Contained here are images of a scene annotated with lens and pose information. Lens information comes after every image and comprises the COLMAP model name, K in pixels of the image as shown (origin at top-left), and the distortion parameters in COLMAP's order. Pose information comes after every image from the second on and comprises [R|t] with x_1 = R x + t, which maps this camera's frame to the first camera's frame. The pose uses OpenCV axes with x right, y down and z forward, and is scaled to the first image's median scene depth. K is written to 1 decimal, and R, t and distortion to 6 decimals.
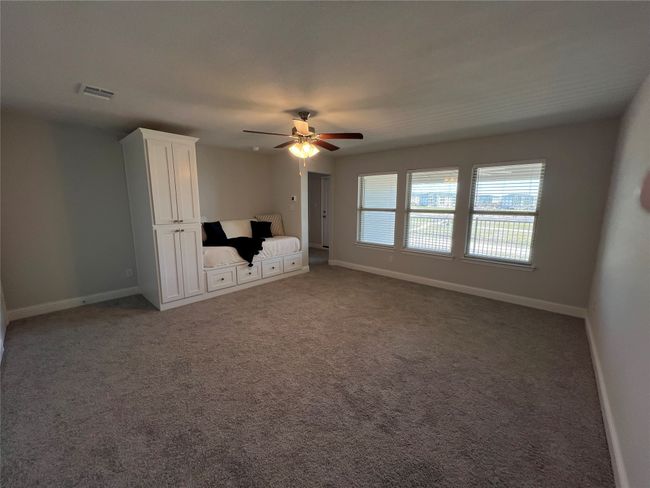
lens RADIAL K [[263.4, 0, 325.5], [0, 263.4, 244.6], [0, 0, 1]] dist [-0.003803, 0.000315]
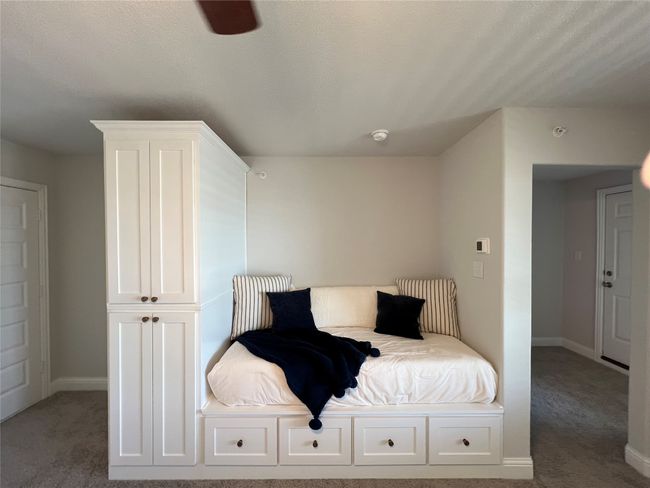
lens RADIAL K [[263.4, 0, 325.6], [0, 263.4, 243.7], [0, 0, 1]] dist [-0.003803, 0.000315]
pose [[0.674757, 0.006125, -0.738014, 0.000410], [-0.114475, 0.988732, -0.096457, -0.128423], [0.729108, 0.149569, 0.667856, 0.653534]]
